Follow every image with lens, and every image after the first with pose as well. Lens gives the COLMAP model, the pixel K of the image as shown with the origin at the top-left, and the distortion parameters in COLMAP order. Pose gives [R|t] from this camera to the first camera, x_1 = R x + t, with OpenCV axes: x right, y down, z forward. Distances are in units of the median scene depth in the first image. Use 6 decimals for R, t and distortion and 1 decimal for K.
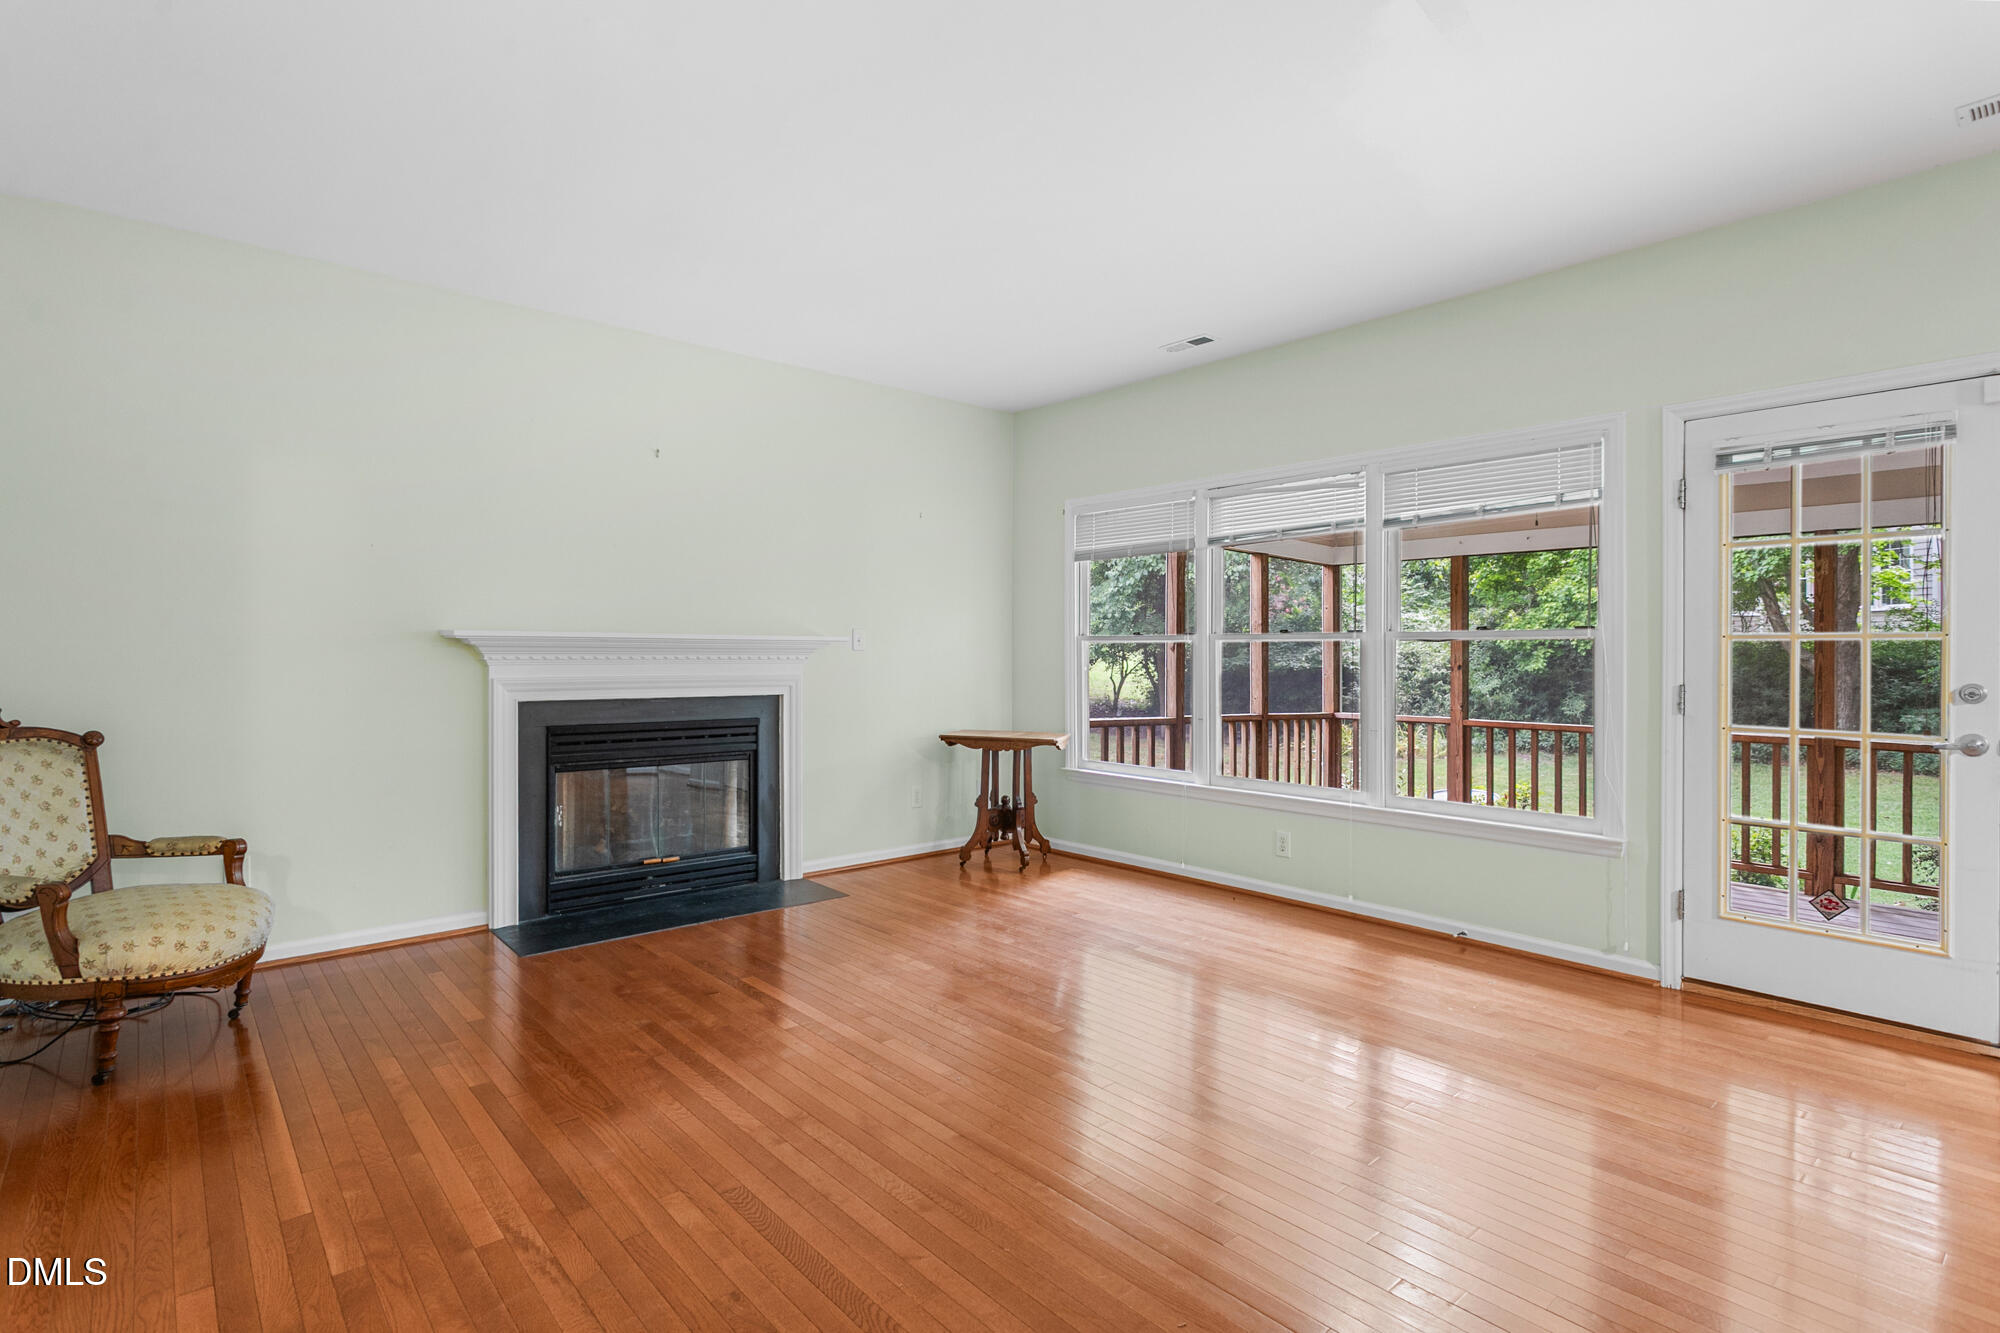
lens RADIAL K [[952.3, 0, 1002.2], [0, 952.3, 658.8], [0, 0, 1]] dist [0.000336, 0.001007]
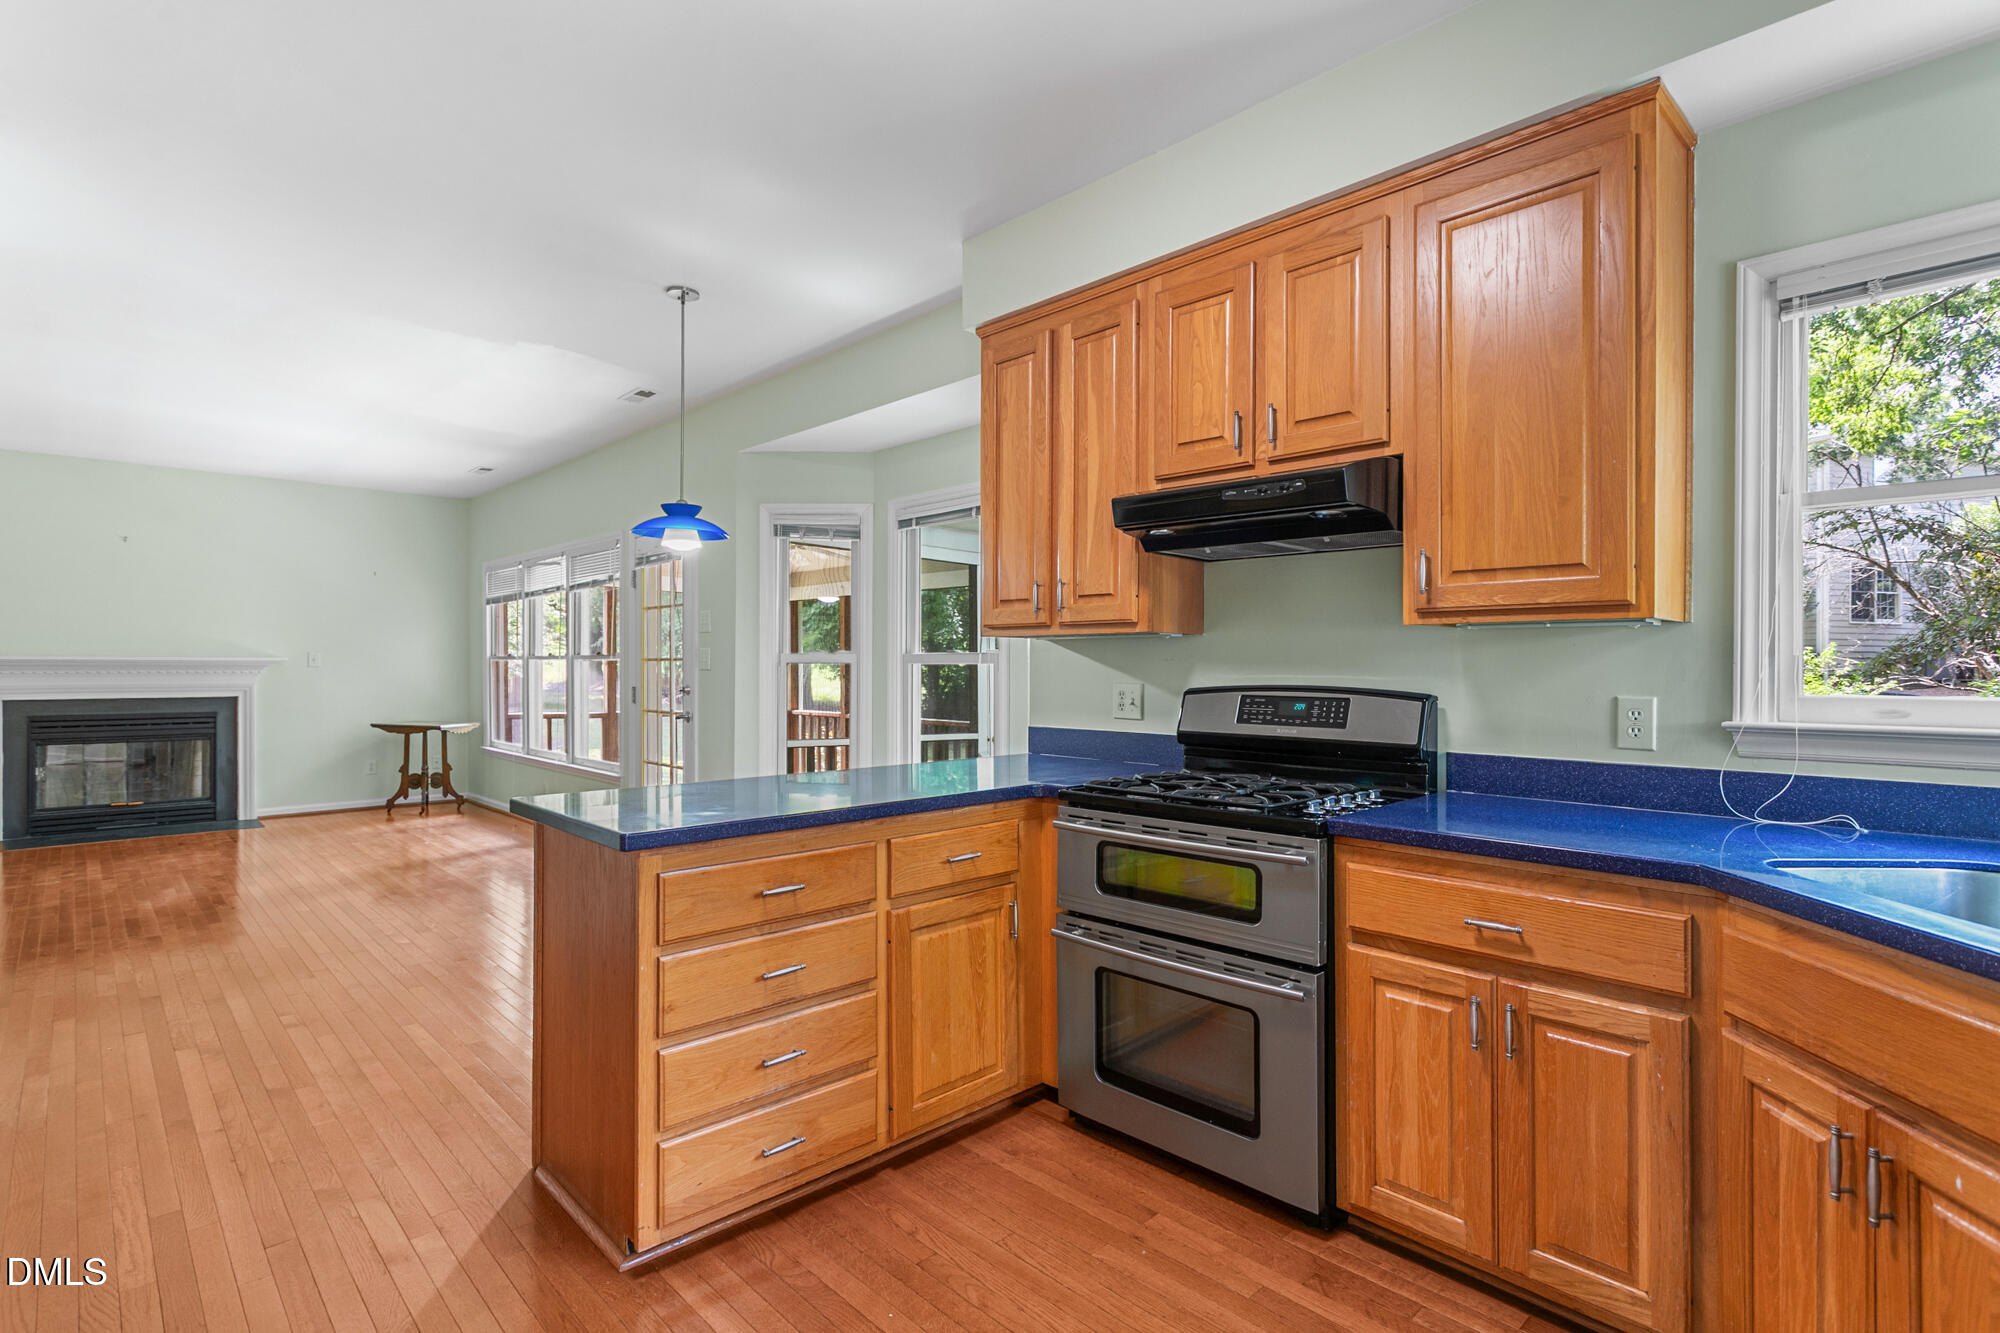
lens RADIAL K [[952.3, 0, 1004.6], [0, 952.3, 669.9], [0, 0, 1]] dist [0.000336, 0.001007]
pose [[0.999059, -0.006878, 0.042830, 0.920525], [0.006910, 0.999976, -0.000596, 0.004950], [-0.042825, 0.000892, 0.999082, -0.558615]]
